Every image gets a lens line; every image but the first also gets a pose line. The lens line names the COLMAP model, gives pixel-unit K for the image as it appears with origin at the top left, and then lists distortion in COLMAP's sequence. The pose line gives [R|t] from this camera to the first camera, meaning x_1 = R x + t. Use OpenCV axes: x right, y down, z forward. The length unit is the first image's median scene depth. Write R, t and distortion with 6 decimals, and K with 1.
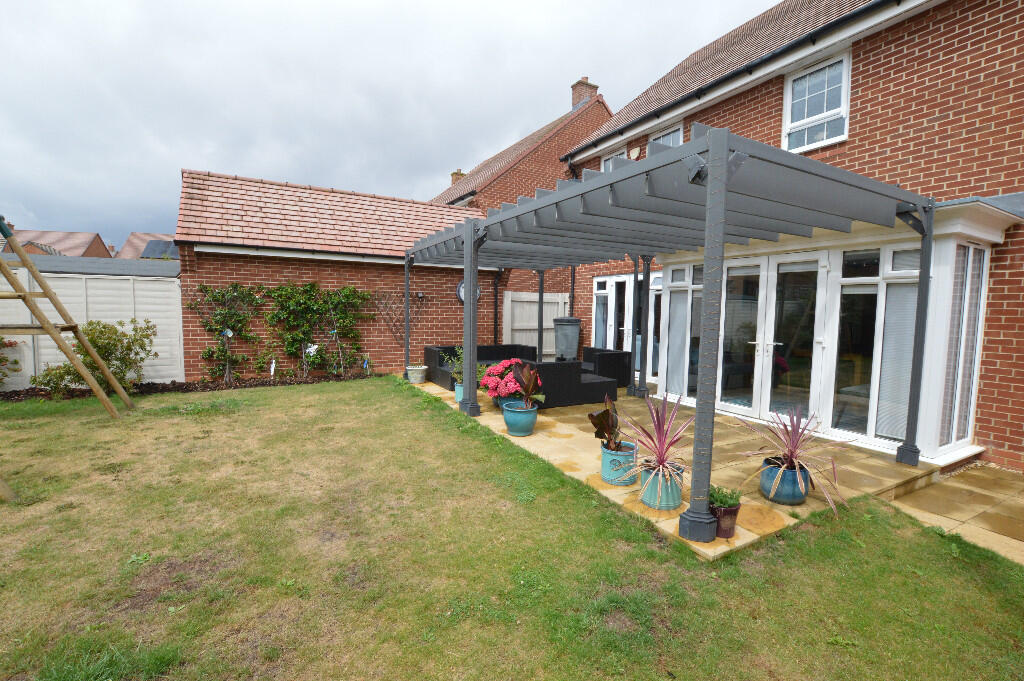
lens RADIAL K [[459.3, 0, 516.5], [0, 459.3, 345.3], [0, 0, 1]] dist [-0.031903, 0.003044]
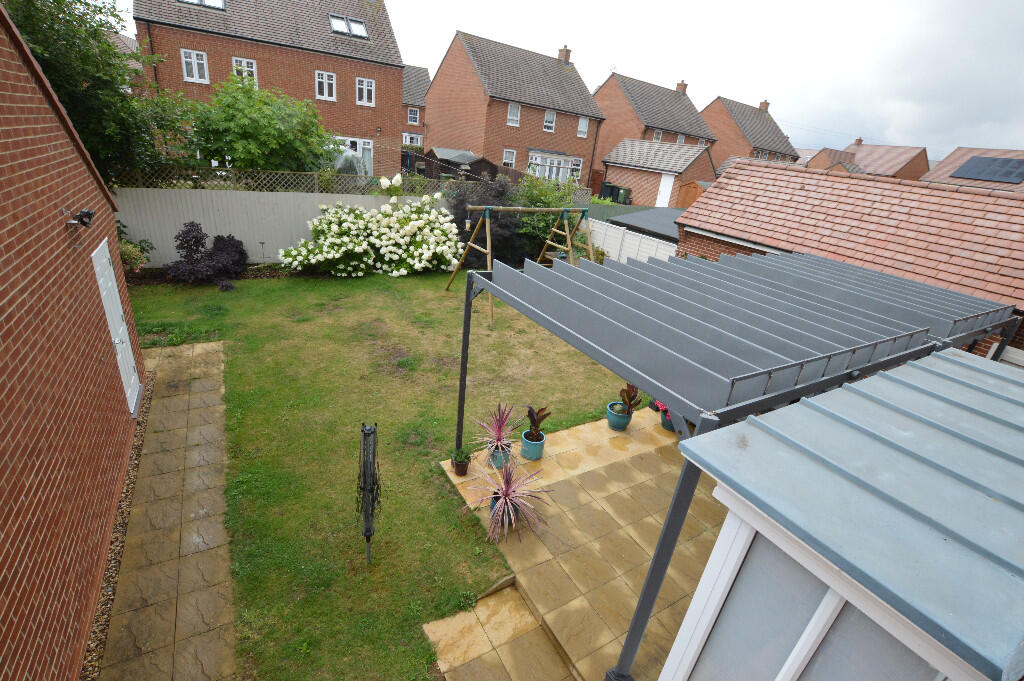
lens RADIAL K [[459.3, 0, 514.9], [0, 459.3, 340.9], [0, 0, 1]] dist [-0.031903, 0.003044]
pose [[0.038021, 0.384942, -0.922157, 1.413257], [-0.190570, 0.908681, 0.371459, -0.596713], [0.980937, 0.161612, 0.107907, 0.646912]]
